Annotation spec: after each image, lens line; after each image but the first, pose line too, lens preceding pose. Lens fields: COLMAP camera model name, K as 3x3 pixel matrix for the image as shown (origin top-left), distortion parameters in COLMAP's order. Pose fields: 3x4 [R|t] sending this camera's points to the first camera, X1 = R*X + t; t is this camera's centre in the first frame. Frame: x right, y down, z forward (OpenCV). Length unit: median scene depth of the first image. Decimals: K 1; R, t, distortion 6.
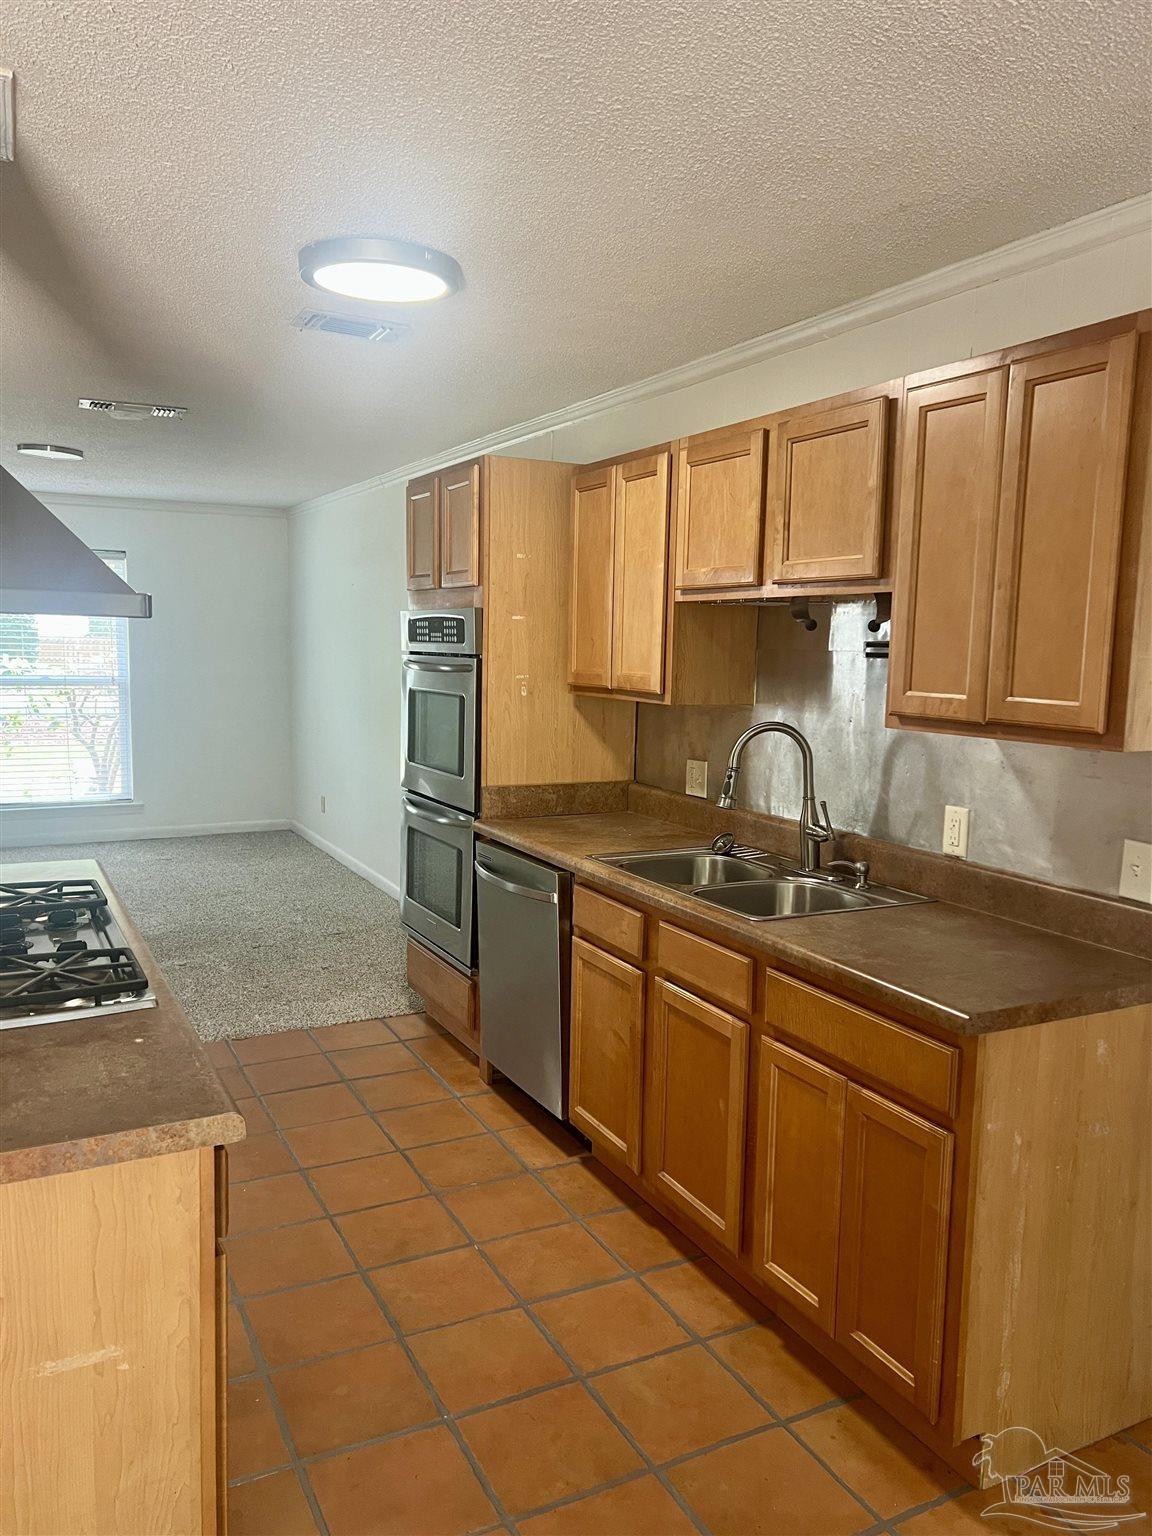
lens RADIAL K [[1142.7, 0, 579.9], [0, 1142.7, 773.7], [0, 0, 1]] dist [0.081644, -0.099695]
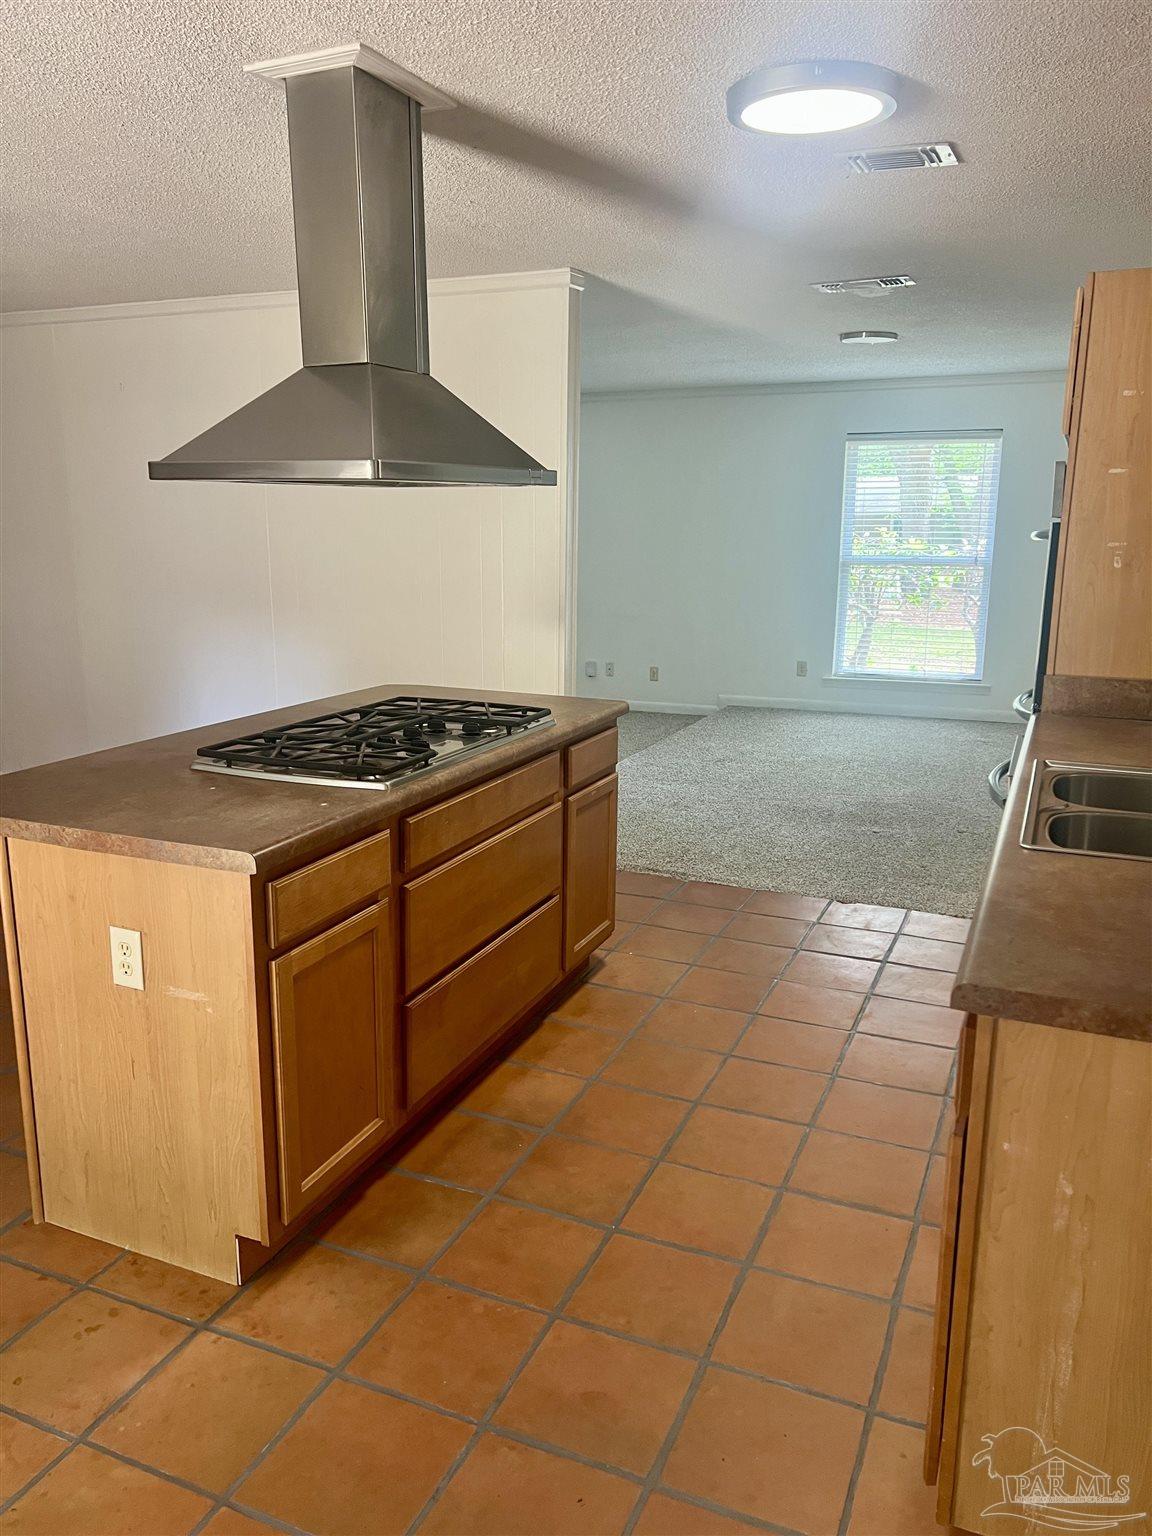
lens RADIAL K [[1142.7, 0, 579.9], [0, 1142.7, 773.7], [0, 0, 1]] dist [0.081644, -0.099695]
pose [[0.635030, 0.150322, -0.757721, 0.355129], [-0.080441, 0.988419, 0.128674, 0.001432], [0.768288, -0.020760, 0.639767, 0.172003]]
